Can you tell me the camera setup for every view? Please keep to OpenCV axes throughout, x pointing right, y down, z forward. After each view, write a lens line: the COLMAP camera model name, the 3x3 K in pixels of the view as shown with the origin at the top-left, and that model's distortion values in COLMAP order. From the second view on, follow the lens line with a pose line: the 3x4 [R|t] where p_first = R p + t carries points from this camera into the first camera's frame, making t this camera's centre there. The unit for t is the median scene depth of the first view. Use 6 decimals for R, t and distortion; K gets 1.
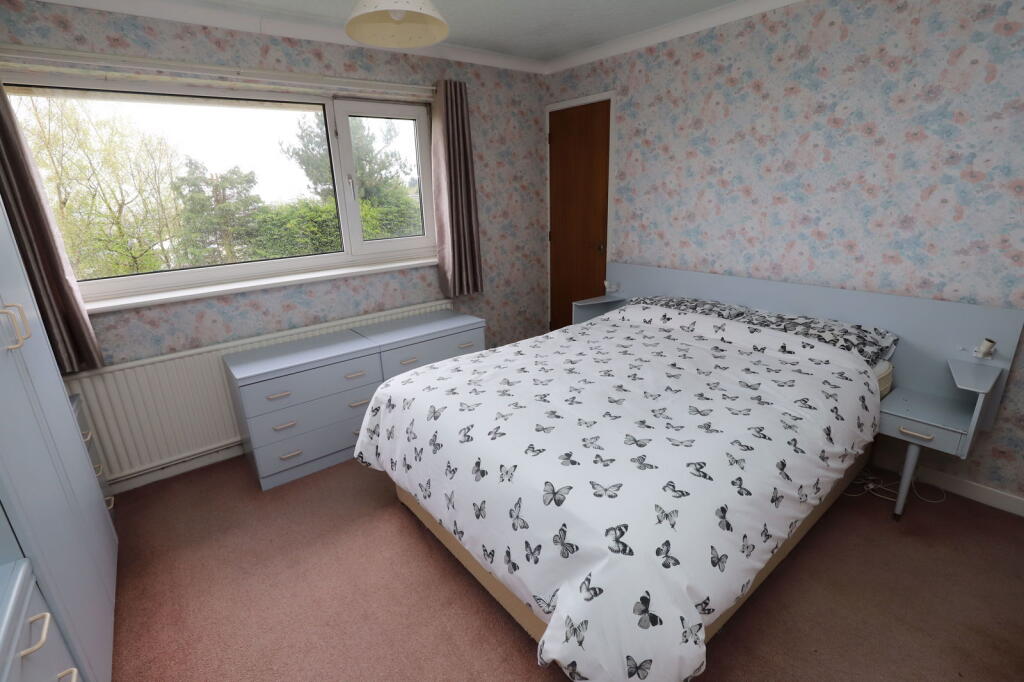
lens RADIAL K [[469.5, 0, 515.0], [0, 469.5, 337.8], [0, 0, 1]] dist [-0.031317, 0.005012]
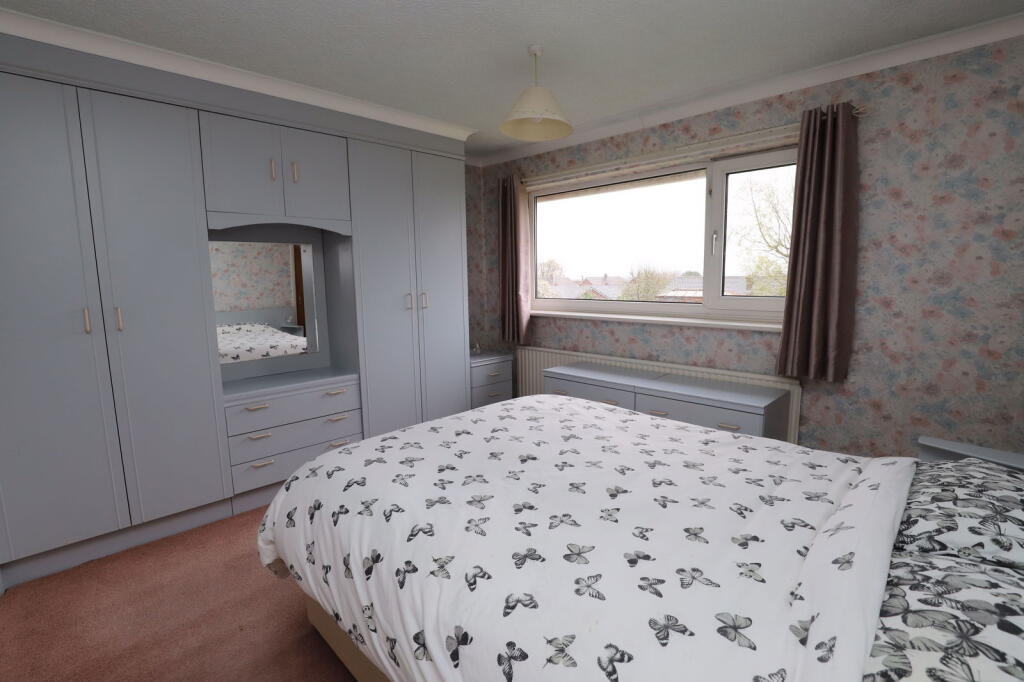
lens RADIAL K [[469.5, 0, 509.8], [0, 469.5, 349.3], [0, 0, 1]] dist [-0.031317, 0.005012]
pose [[0.115416, 0.190708, -0.974838, 0.769697], [-0.281095, 0.947552, 0.152089, -0.157659], [0.952715, 0.256468, 0.162970, 0.561474]]
